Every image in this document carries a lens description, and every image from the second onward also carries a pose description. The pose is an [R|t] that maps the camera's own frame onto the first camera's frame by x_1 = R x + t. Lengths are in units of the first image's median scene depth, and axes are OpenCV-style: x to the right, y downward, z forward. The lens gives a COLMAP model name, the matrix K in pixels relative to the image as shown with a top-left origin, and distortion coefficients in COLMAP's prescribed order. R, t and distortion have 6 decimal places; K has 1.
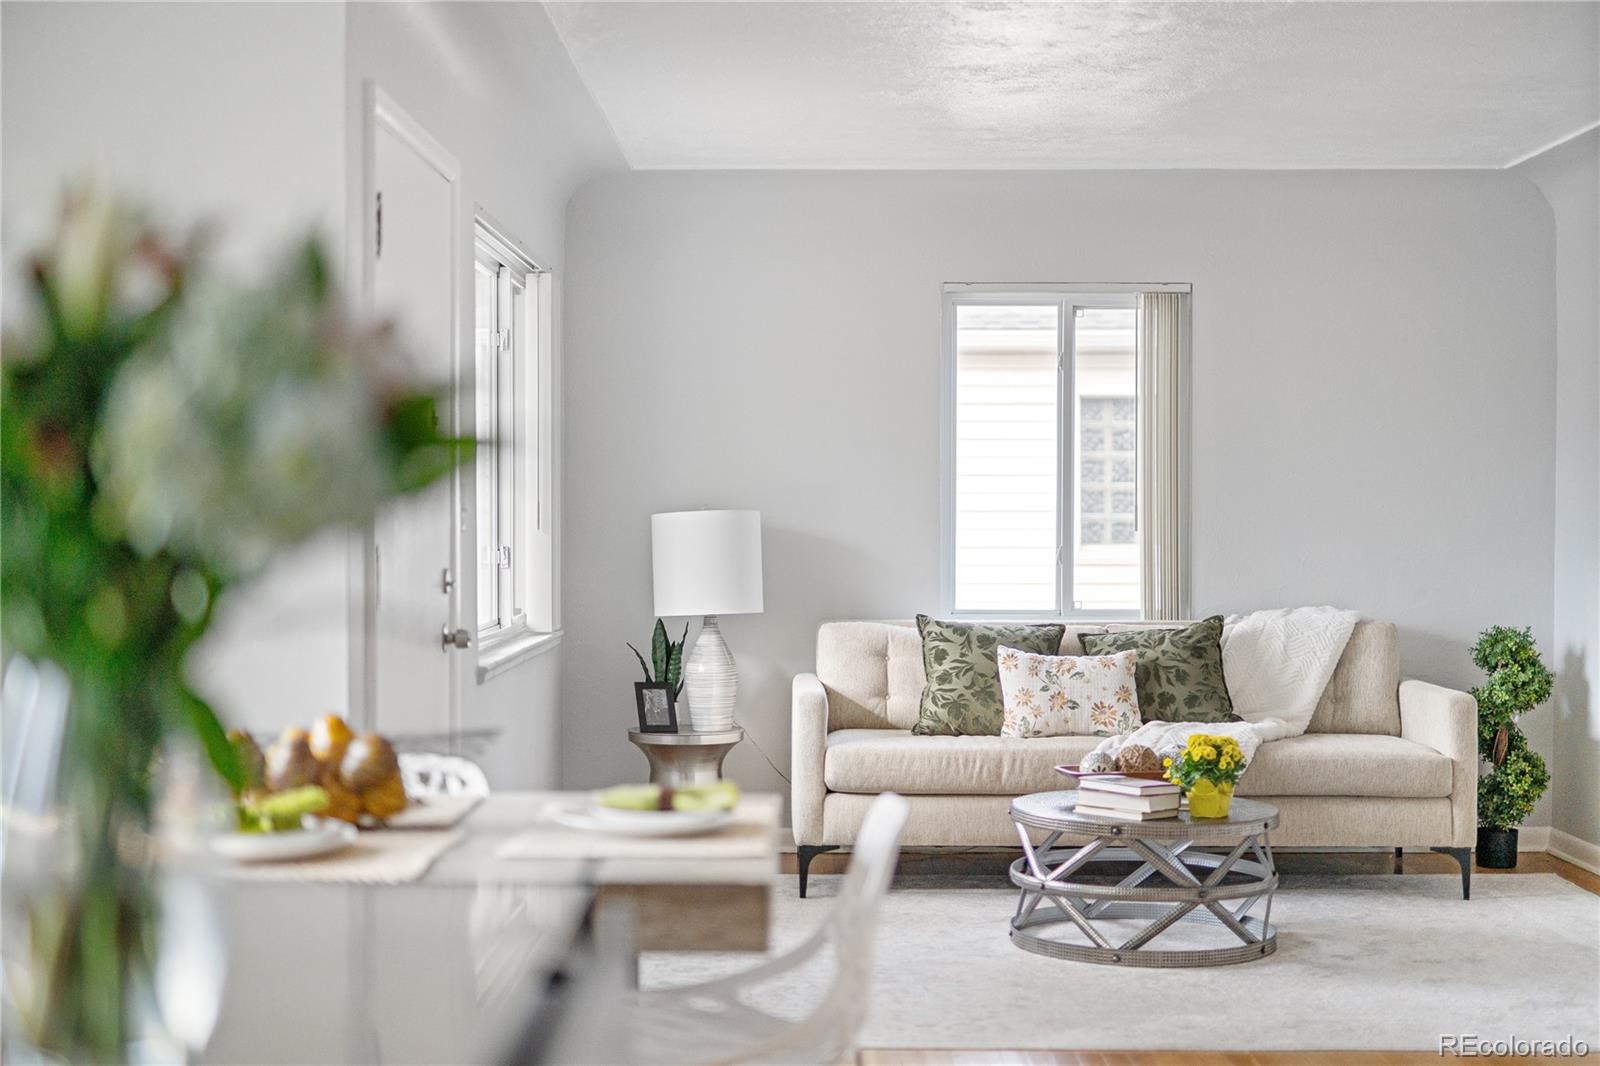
lens RADIAL K [[2243.1, 0, 801.3], [0, 2243.1, 531.1], [0, 0, 1]] dist [0.000890, 0.000000]
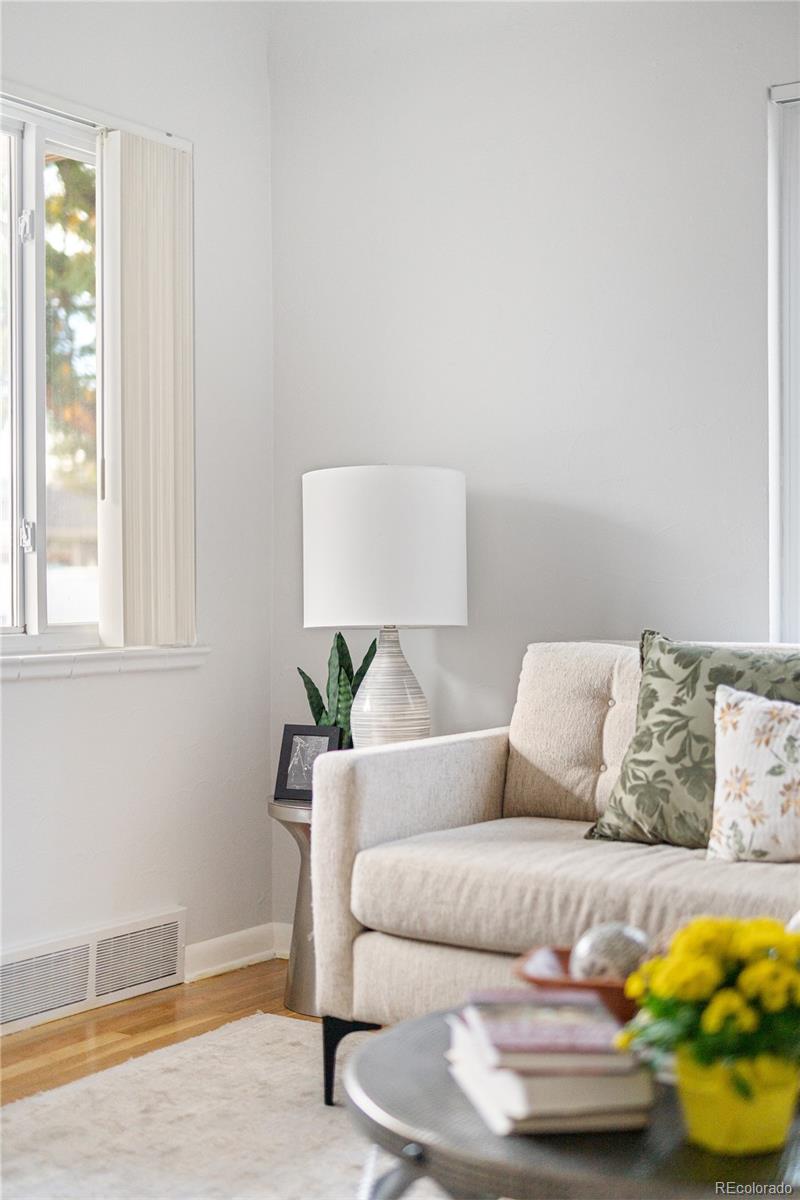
lens RADIAL K [[1682.3, 0, 398.6], [0, 1682.3, 601.1], [0, 0, 1]] dist [0.000890, 0.000000]
pose [[0.840571, 0.003706, -0.541689, 0.242870], [-0.002266, 0.999992, 0.003325, 0.029260], [0.541697, -0.001567, 0.840572, 0.613738]]
